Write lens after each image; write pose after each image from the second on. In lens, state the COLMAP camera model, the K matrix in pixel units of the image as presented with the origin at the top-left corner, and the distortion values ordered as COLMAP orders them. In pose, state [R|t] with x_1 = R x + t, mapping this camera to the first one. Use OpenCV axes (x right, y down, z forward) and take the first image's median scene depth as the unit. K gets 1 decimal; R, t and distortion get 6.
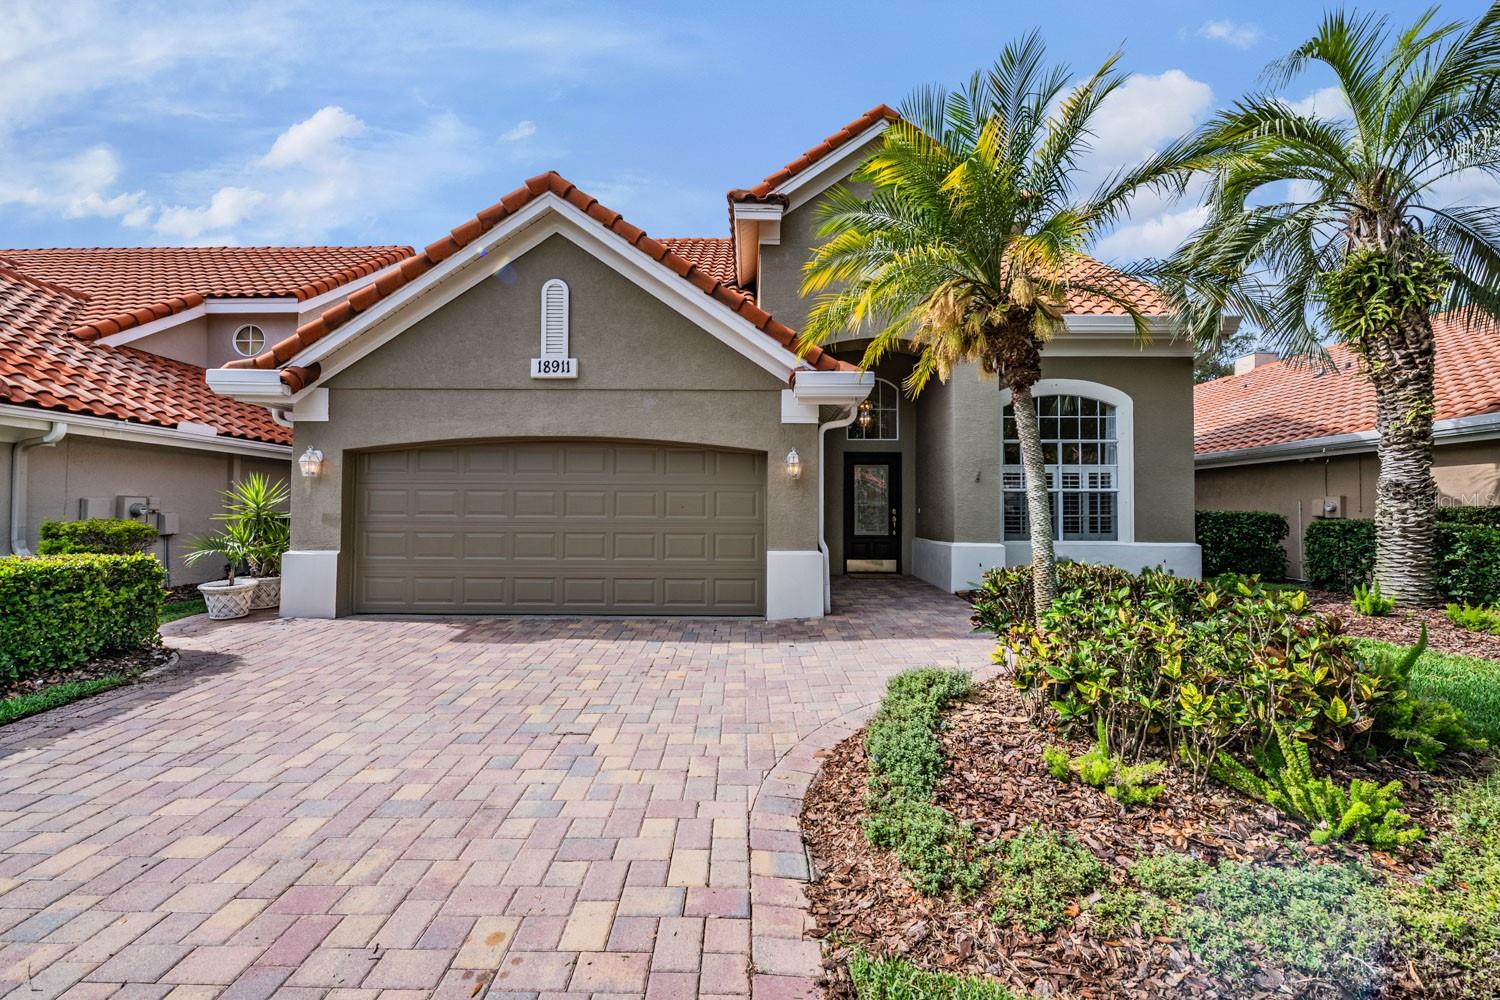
lens RADIAL K [[599.7, 0, 750.0], [0, 599.7, 500.0], [0, 0, 1]] dist [-0.013888, -0.000203]
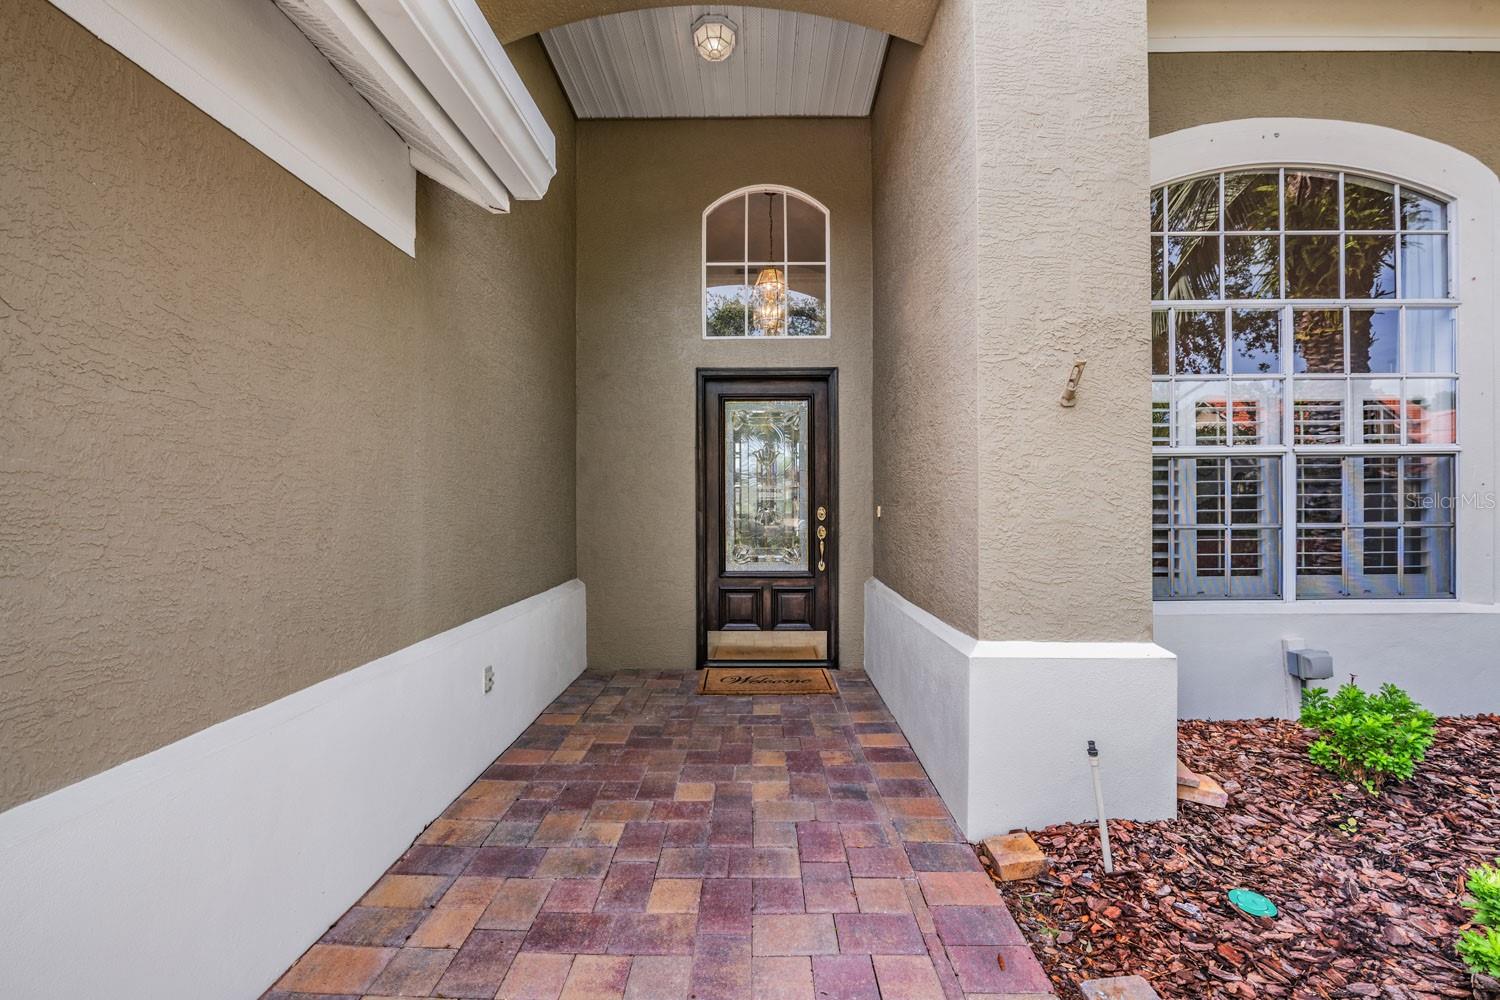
lens RADIAL K [[595.4, 0, 748.7], [0, 595.4, 508.4], [0, 0, 1]] dist [-0.012588, -0.000071]
pose [[0.999937, -0.009467, -0.006061, 0.296309], [0.009623, 0.999607, 0.026317, 0.006691], [0.005810, -0.026374, 0.999635, 0.906130]]
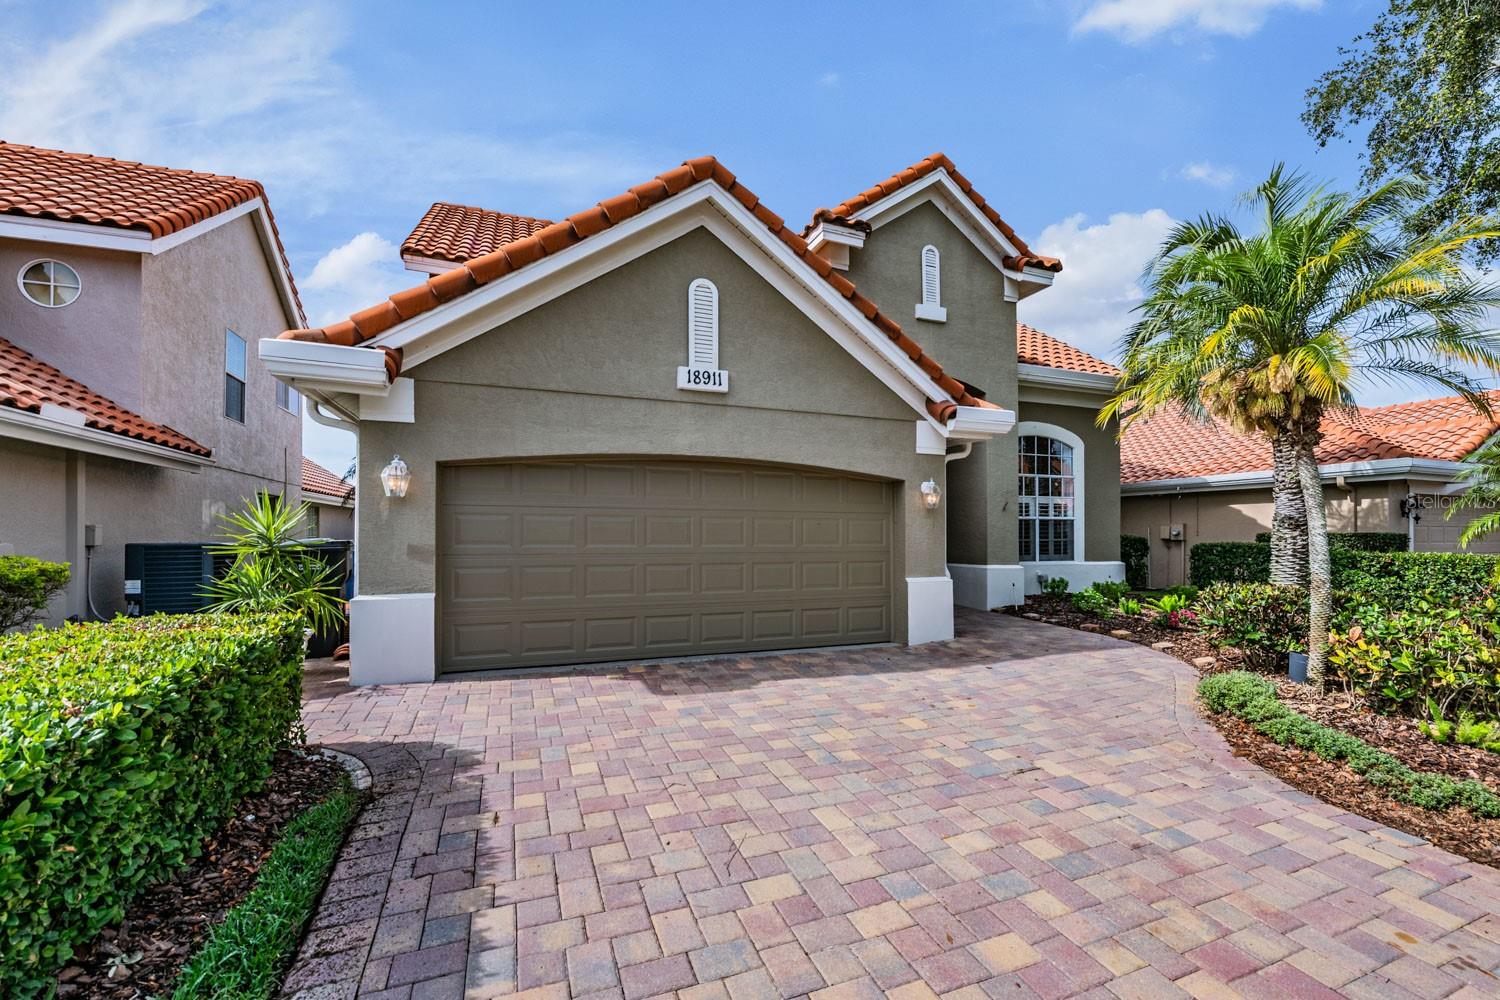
lens RADIAL K [[615.9, 0, 749.4], [0, 615.9, 529.7], [0, 0, 1]] dist [-0.011384, -0.000369]
pose [[0.932399, 0.001086, 0.361429, -0.592636], [-0.007736, 0.999826, 0.016953, -0.013000], [-0.361348, -0.018603, 0.932246, 0.118105]]
